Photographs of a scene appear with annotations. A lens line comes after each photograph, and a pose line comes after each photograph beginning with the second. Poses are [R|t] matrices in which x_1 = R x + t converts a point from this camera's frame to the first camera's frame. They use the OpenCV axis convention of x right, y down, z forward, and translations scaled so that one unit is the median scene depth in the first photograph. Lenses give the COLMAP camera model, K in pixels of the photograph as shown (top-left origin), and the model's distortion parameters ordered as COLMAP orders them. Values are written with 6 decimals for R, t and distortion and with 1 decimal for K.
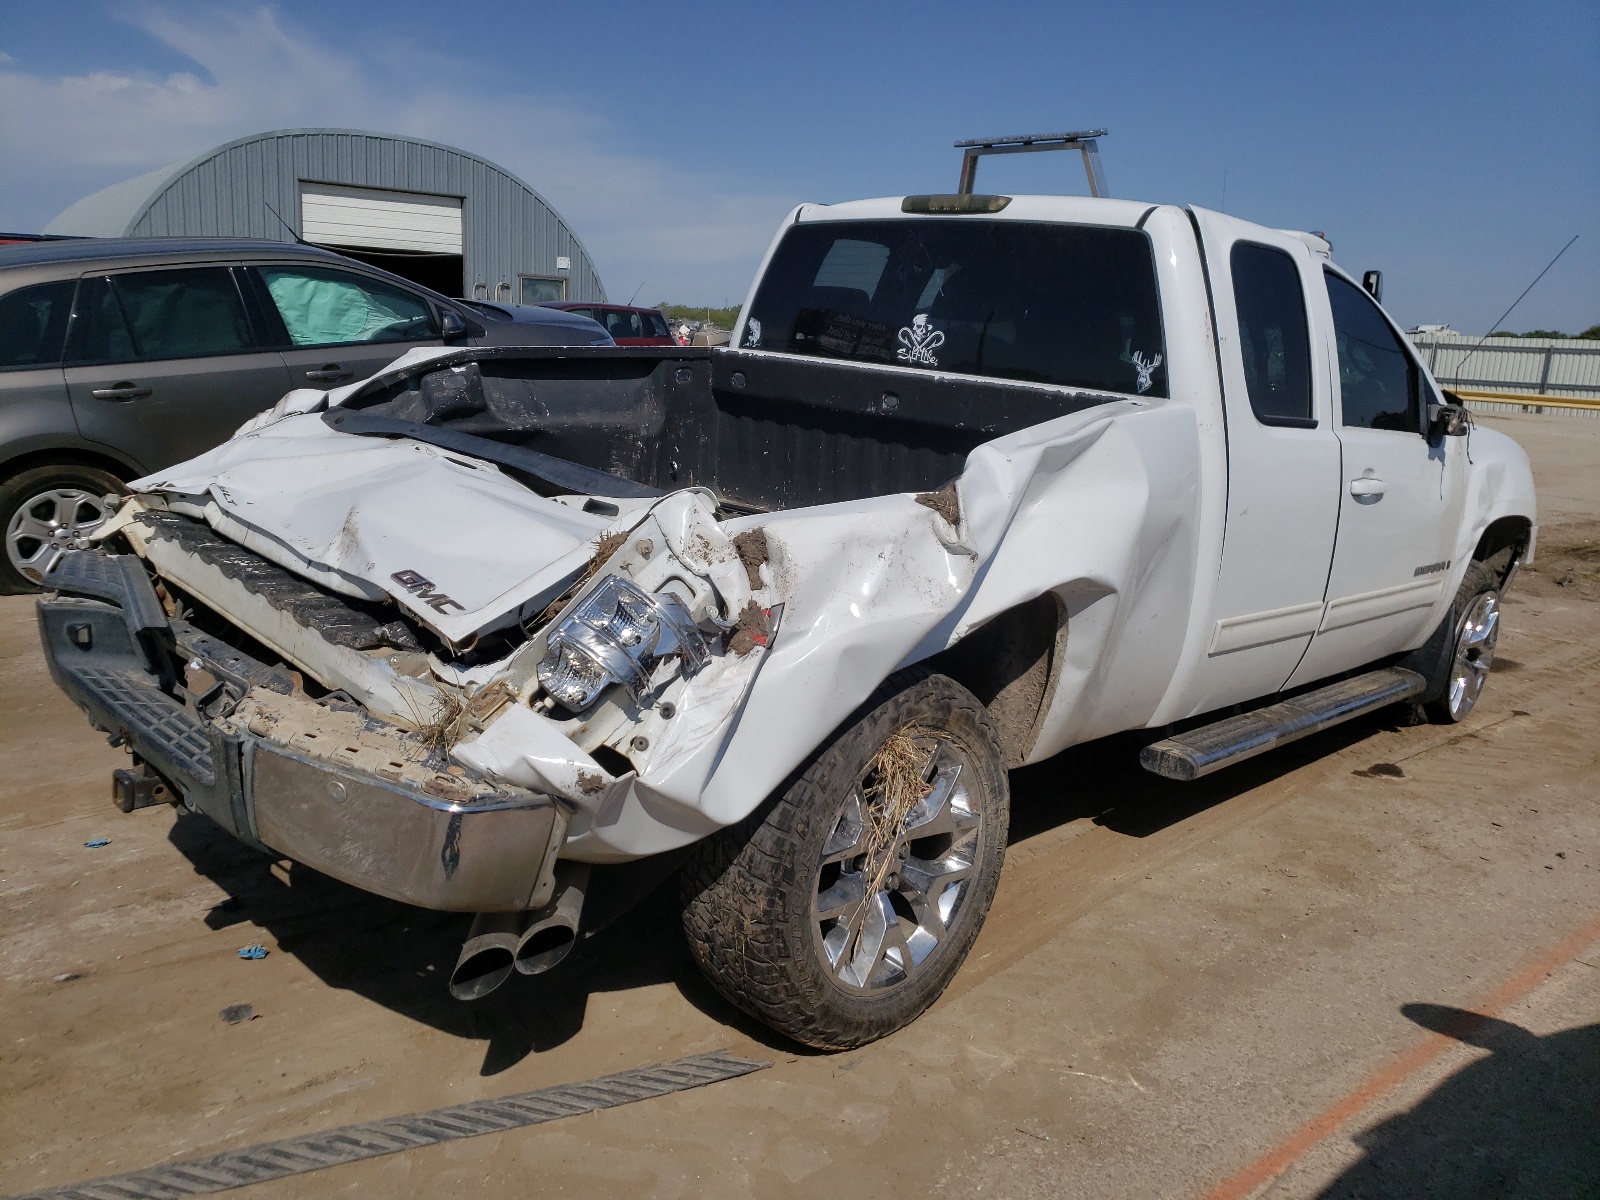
lens RADIAL K [[1279.7, 0, 791.1], [0, 1279.7, 599.5], [0, 0, 1]] dist [0.040382, -0.050332]
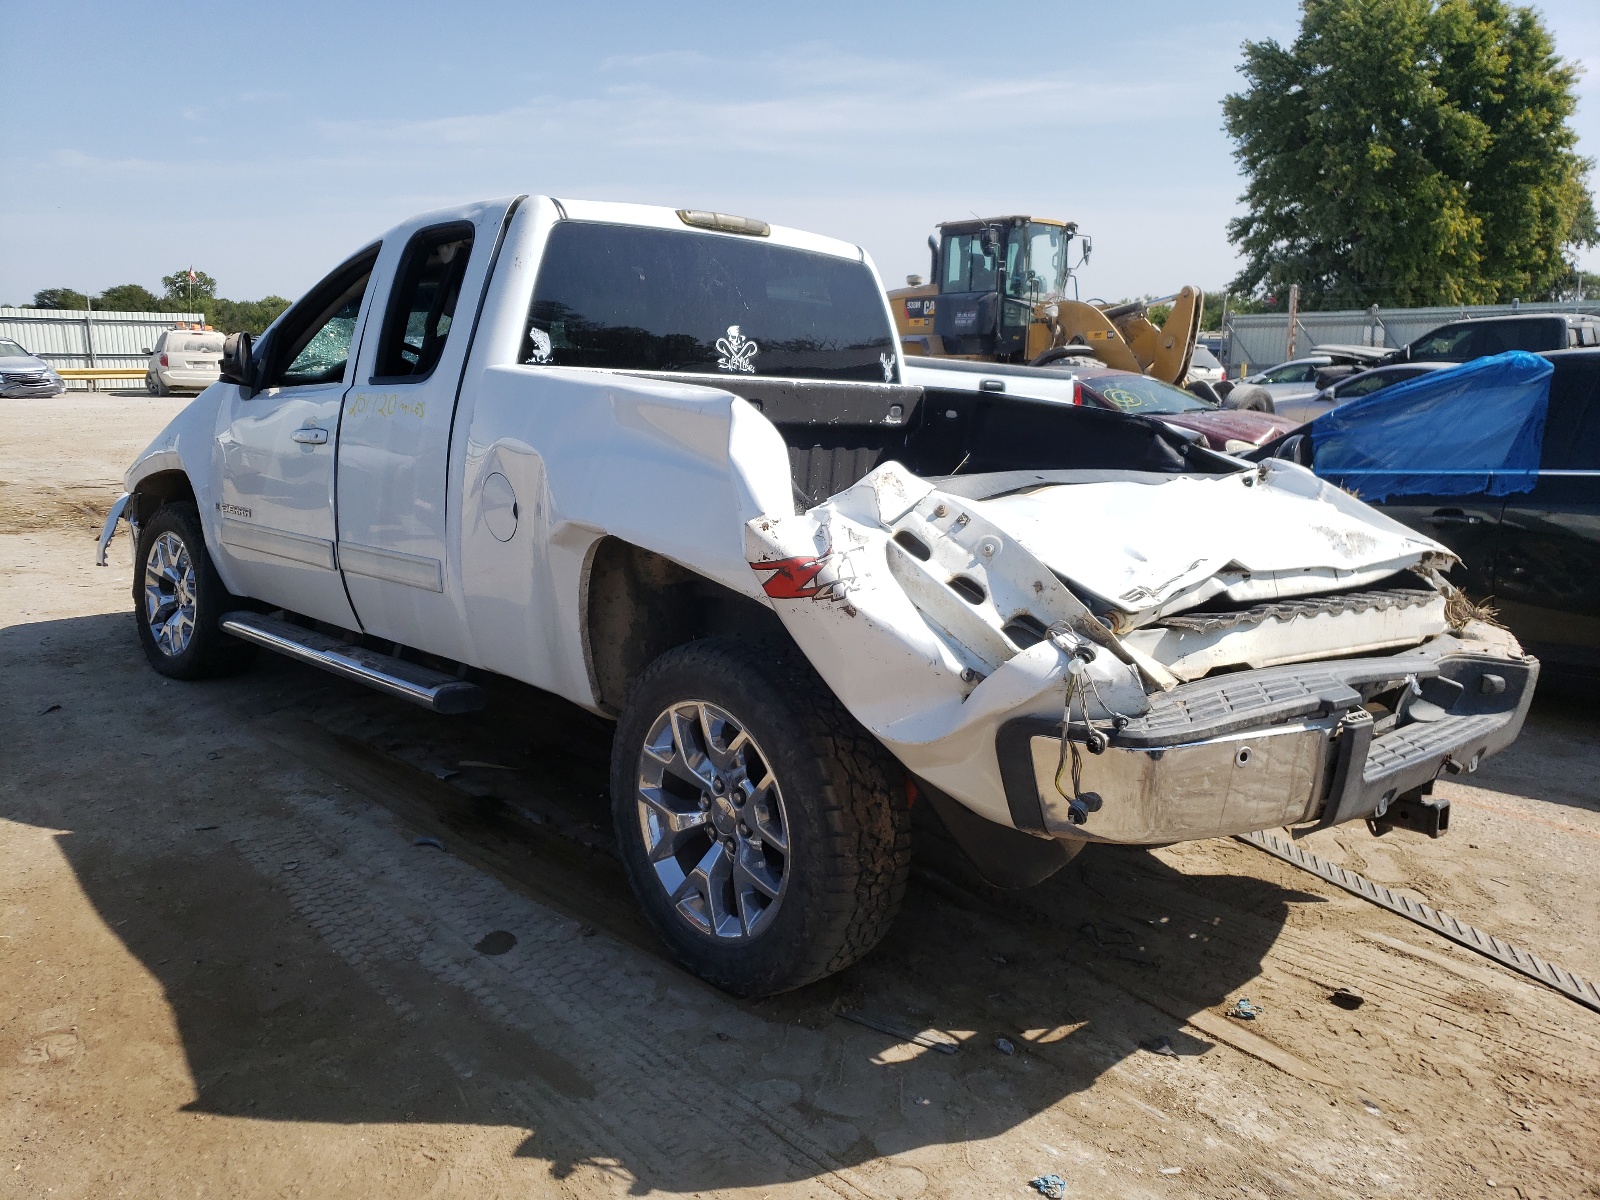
lens RADIAL K [[1279.7, 0, 791.1], [0, 1279.7, 599.5], [0, 0, 1]] dist [0.040382, -0.050332]
pose [[0.006649, -0.234649, 0.972057, -0.990019], [0.188092, 0.955021, 0.229250, -0.240021], [-0.982129, 0.181312, 0.050486, 0.938962]]
